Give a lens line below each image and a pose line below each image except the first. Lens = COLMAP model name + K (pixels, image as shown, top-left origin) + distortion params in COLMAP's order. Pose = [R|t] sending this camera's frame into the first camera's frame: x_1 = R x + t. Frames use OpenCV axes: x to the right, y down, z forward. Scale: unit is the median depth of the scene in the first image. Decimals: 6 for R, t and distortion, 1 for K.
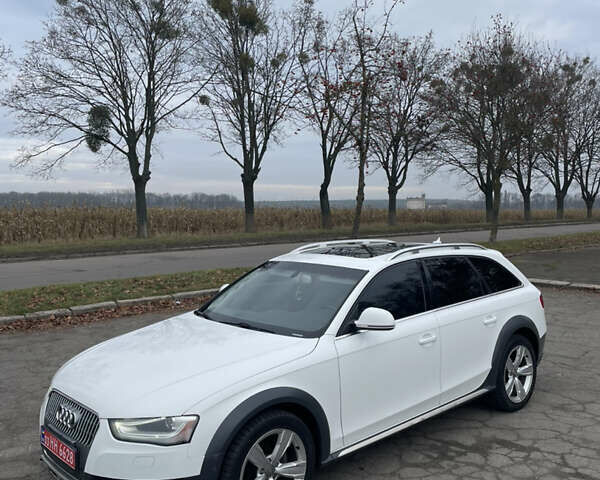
lens RADIAL K [[598.2, 0, 299.1], [0, 598.2, 240.0], [0, 0, 1]] dist [0.045737, 0.000000]
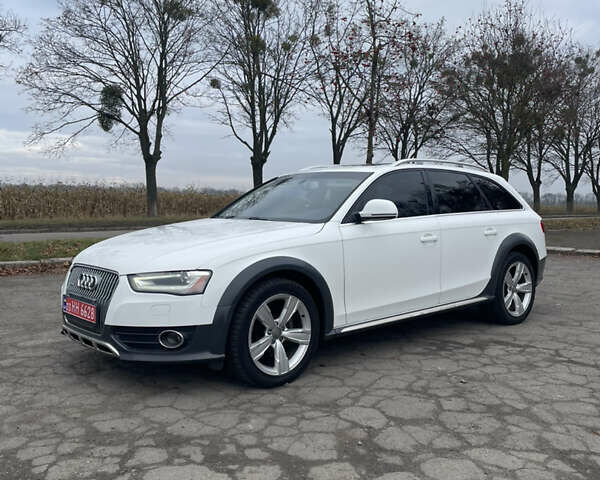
lens RADIAL K [[598.2, 0, 298.0], [0, 598.2, 240.0], [0, 0, 1]] dist [0.045737, 0.000000]
pose [[0.999760, 0.015828, -0.015157, 0.000312], [-0.015741, 0.999859, 0.005813, 0.025901], [0.015246, -0.005574, 0.999868, -0.007277]]
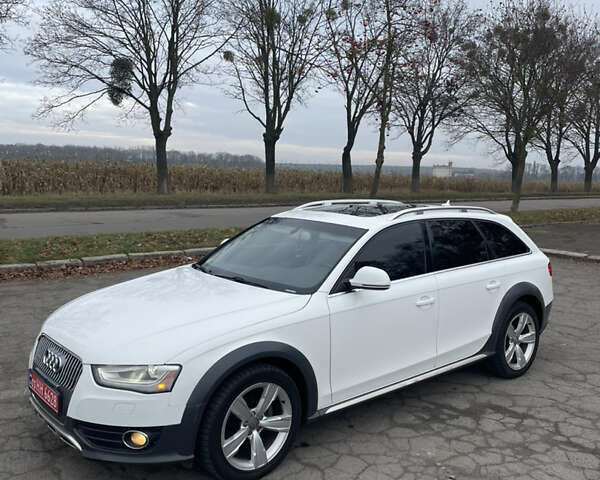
lens RADIAL K [[598.2, 0, 306.1], [0, 598.2, 241.9], [0, 0, 1]] dist [0.045737, 0.000000]
pose [[0.998866, 0.040998, -0.024207, 0.006131], [-0.039361, 0.997134, 0.064607, 0.001976], [0.026786, -0.063581, 0.997617, 0.003768]]
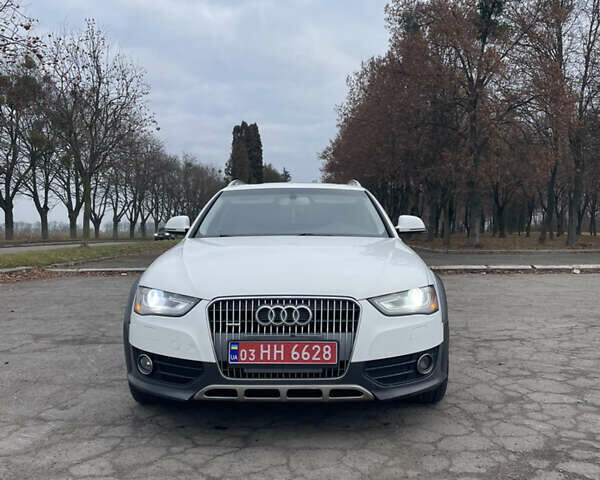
lens RADIAL K [[598.2, 0, 306.1], [0, 598.2, 227.9], [0, 0, 1]] dist [0.045737, 0.000000]
pose [[0.671847, 0.014796, 0.740542, -0.121605], [0.035463, 0.998011, -0.052114, 0.027144], [-0.739841, 0.061275, 0.669986, 0.053302]]
